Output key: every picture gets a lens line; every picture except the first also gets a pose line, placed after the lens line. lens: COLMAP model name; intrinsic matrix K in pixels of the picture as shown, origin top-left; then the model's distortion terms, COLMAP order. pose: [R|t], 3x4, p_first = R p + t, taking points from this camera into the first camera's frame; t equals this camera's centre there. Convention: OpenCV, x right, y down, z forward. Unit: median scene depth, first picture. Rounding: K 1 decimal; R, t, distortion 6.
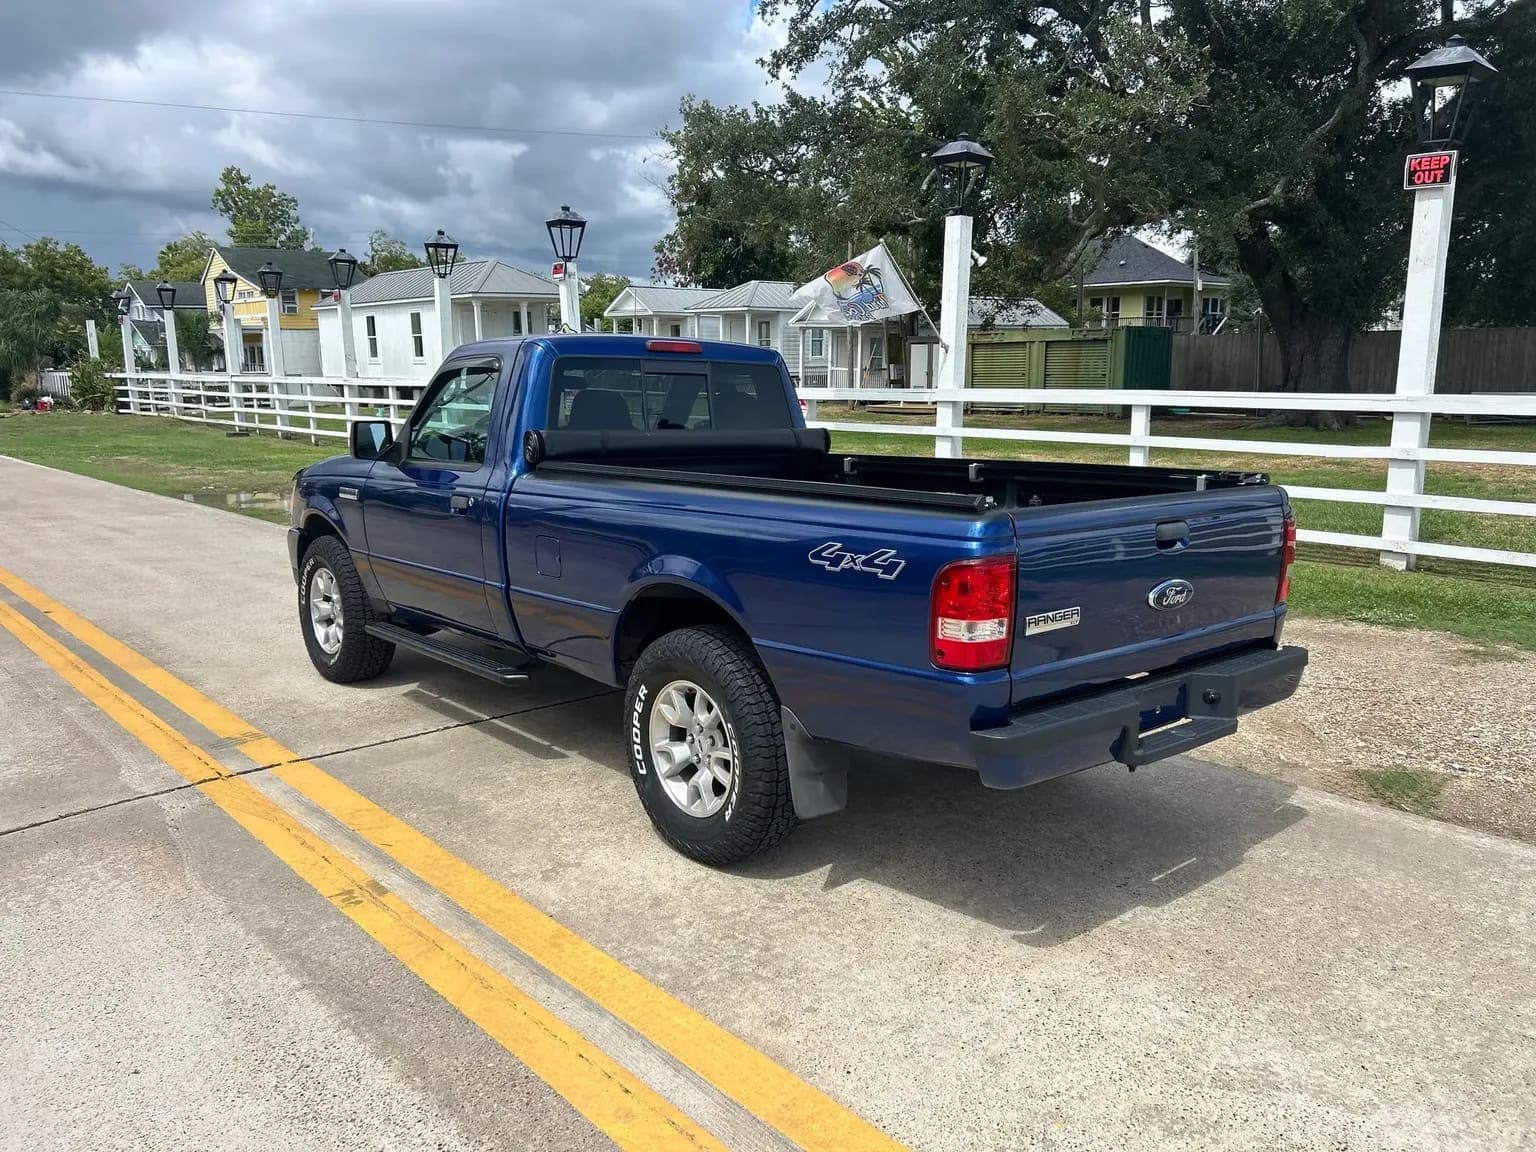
lens RADIAL K [[1160.9, 0, 768.4], [0, 1160.9, 567.9], [0, 0, 1]] dist [0.046877, -0.053077]
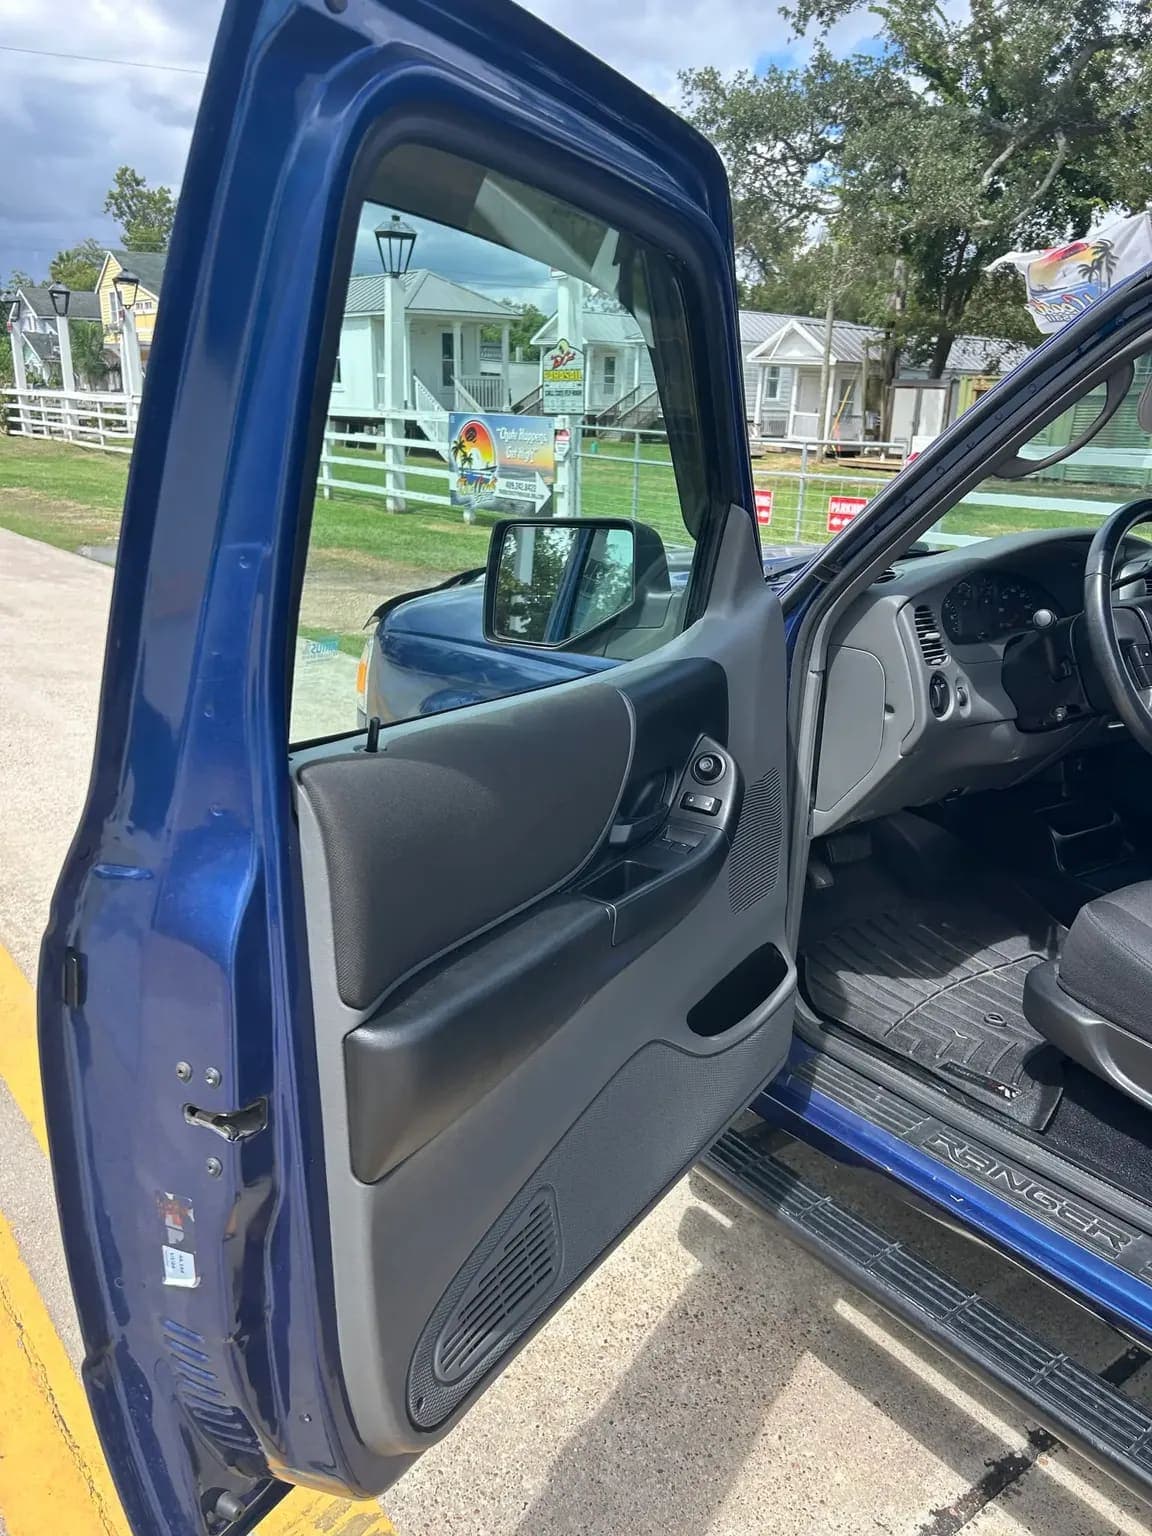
lens RADIAL K [[1160.9, 0, 579.1], [0, 1160.9, 767.4], [0, 0, 1]] dist [0.046877, -0.053077]
pose [[0.996957, 0.055219, -0.055016, -0.346321], [-0.047805, 0.990622, 0.127994, -0.095740], [0.061567, -0.124975, 0.990248, 0.661138]]
